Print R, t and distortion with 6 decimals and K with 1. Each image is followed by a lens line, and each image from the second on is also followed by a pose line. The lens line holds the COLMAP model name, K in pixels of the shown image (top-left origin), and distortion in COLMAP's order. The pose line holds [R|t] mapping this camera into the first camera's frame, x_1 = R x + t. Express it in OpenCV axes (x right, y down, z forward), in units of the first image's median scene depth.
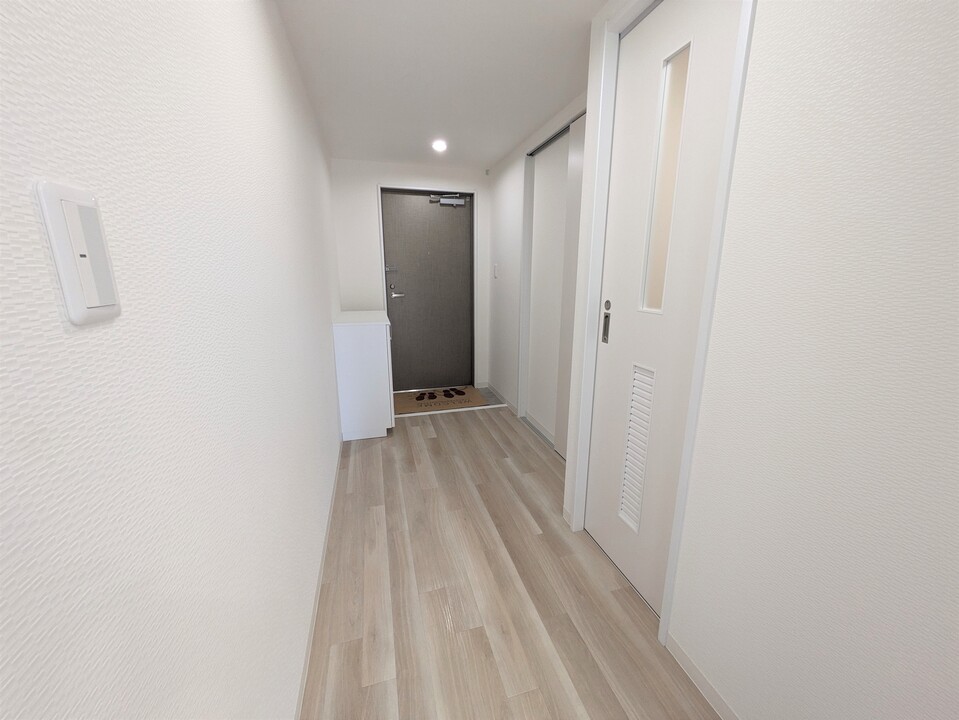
lens RADIAL K [[378.9, 0, 480.5], [0, 378.9, 360.1], [0, 0, 1]] dist [-0.001750, 0.002450]
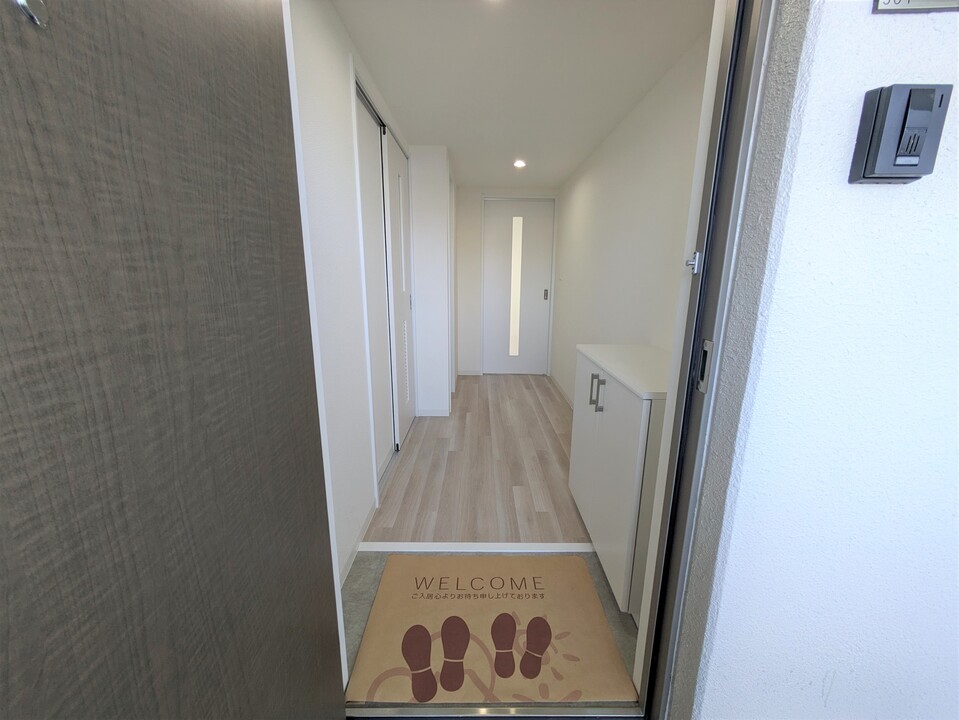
lens RADIAL K [[378.9, 0, 480.5], [0, 378.9, 360.1], [0, 0, 1]] dist [-0.001750, 0.002450]
pose [[-0.962912, -0.067931, 0.261124, -0.268196], [0.051397, 0.903887, 0.424672, -0.412787], [-0.264875, 0.422342, -0.866873, 1.789827]]
